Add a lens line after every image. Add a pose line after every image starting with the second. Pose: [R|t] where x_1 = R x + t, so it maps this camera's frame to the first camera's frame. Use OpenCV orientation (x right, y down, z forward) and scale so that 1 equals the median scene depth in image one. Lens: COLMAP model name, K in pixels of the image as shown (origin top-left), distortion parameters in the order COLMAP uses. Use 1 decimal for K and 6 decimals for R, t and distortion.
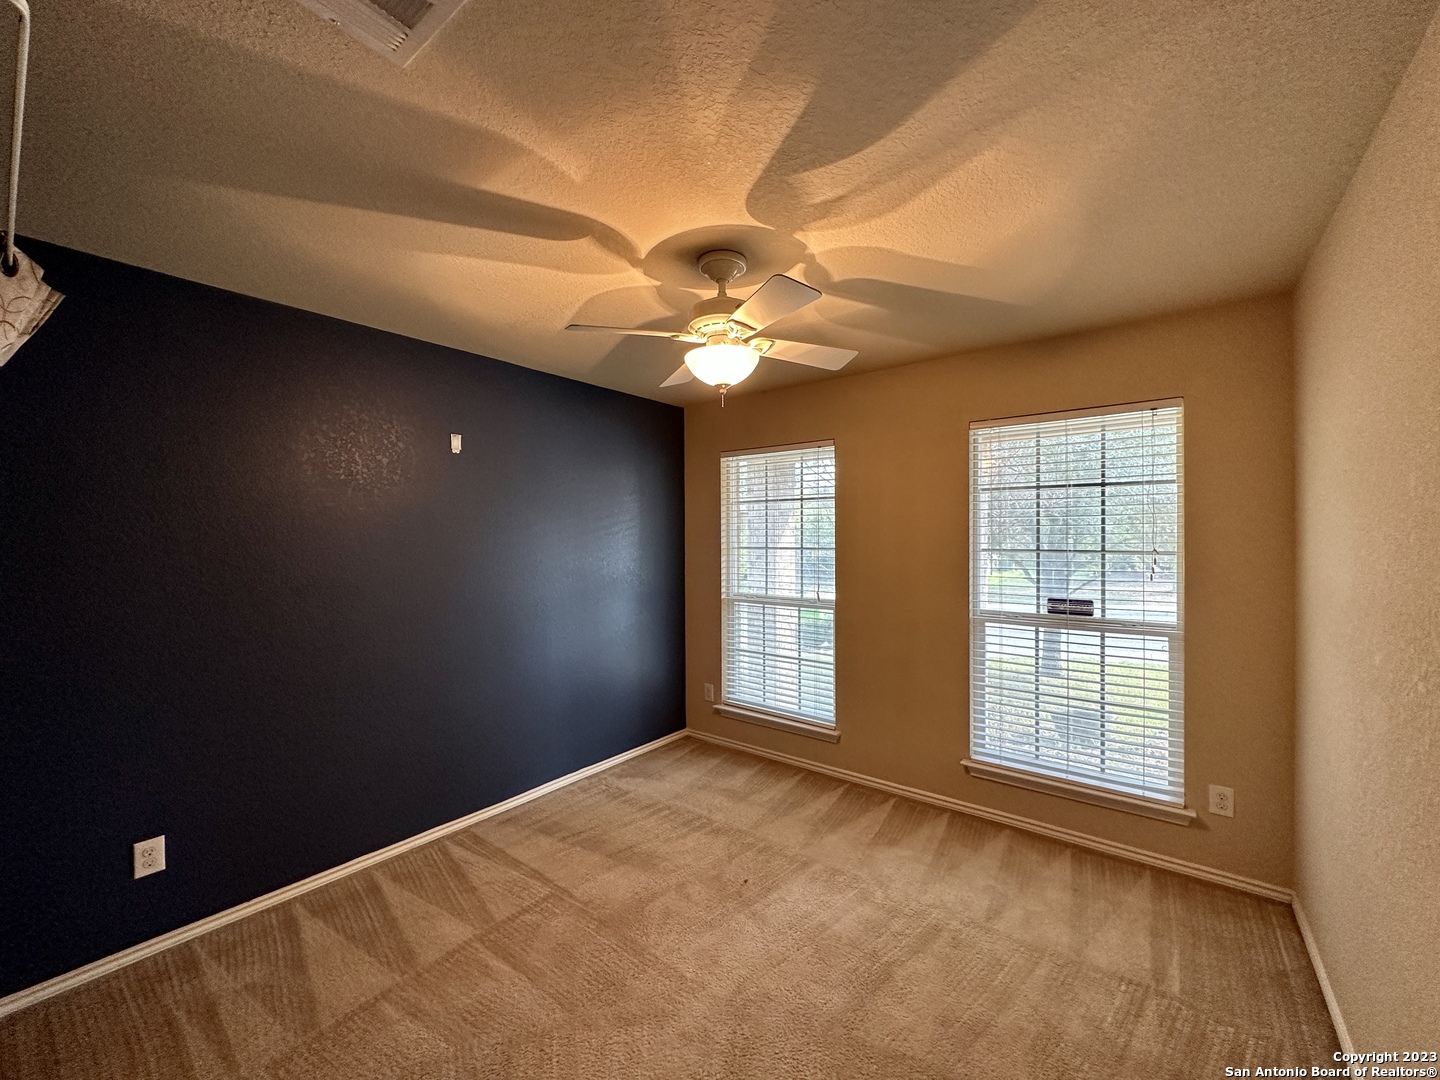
lens RADIAL K [[577.5, 0, 714.6], [0, 577.5, 539.5], [0, 0, 1]] dist [-0.003669, 0.001826]
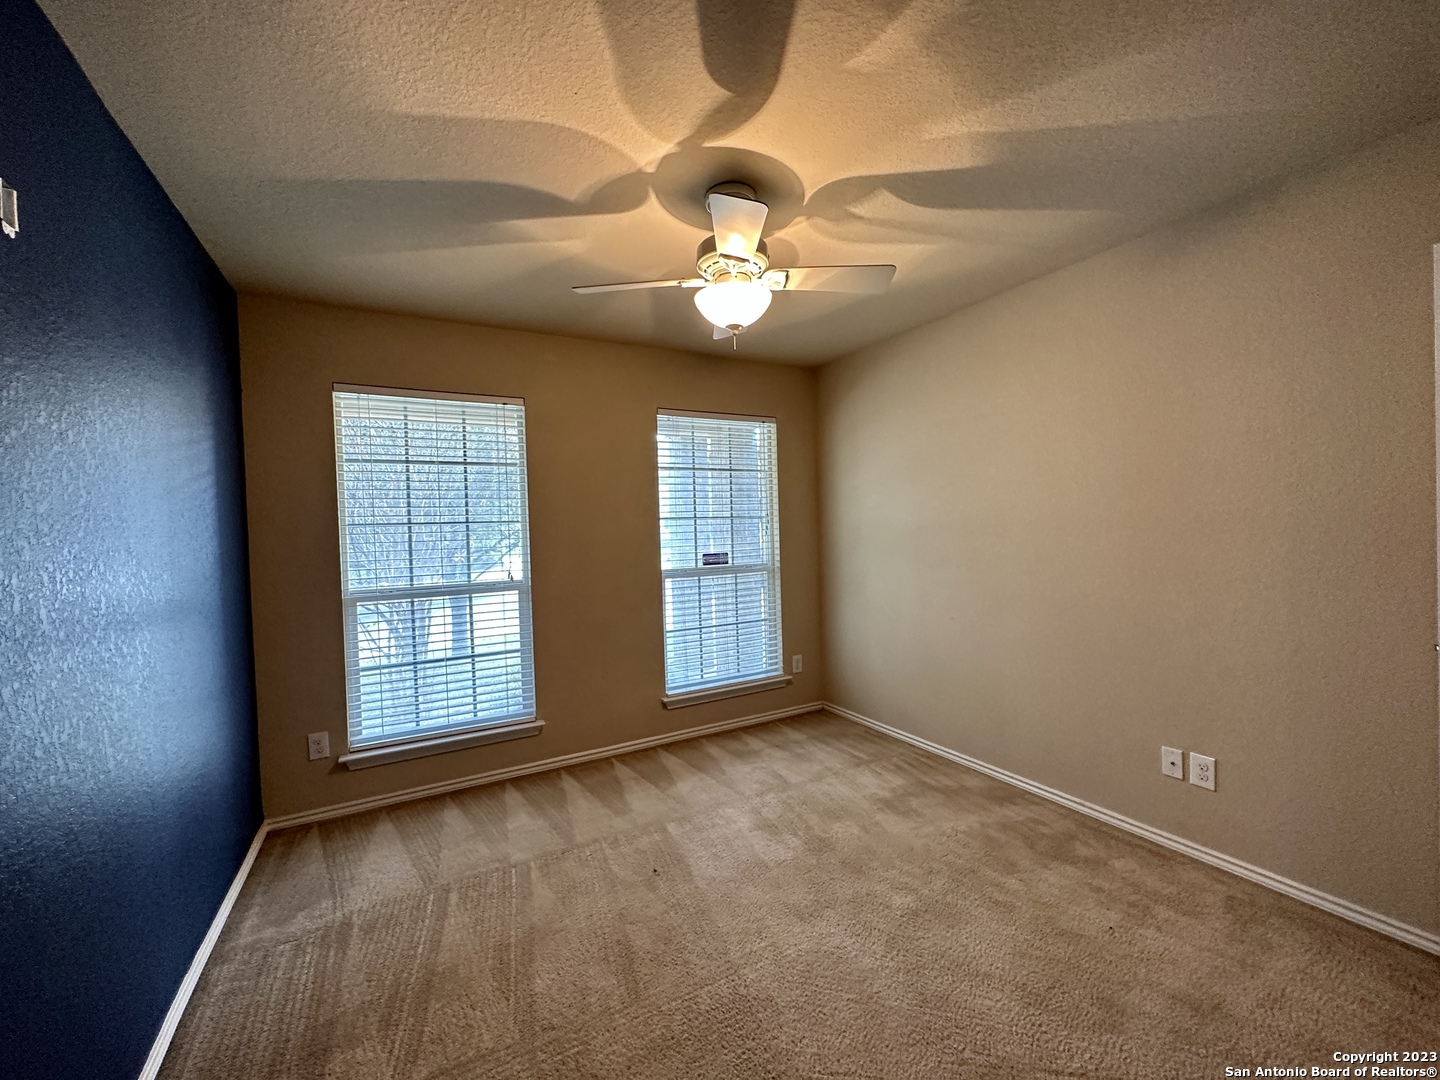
lens RADIAL K [[577.5, 0, 718.5], [0, 577.5, 537.3], [0, 0, 1]] dist [-0.003669, 0.001826]
pose [[0.388398, -0.021046, 0.921251, -0.618834], [0.032068, 0.999442, 0.009313, 0.052739], [-0.920933, 0.025926, 0.388857, 0.457491]]
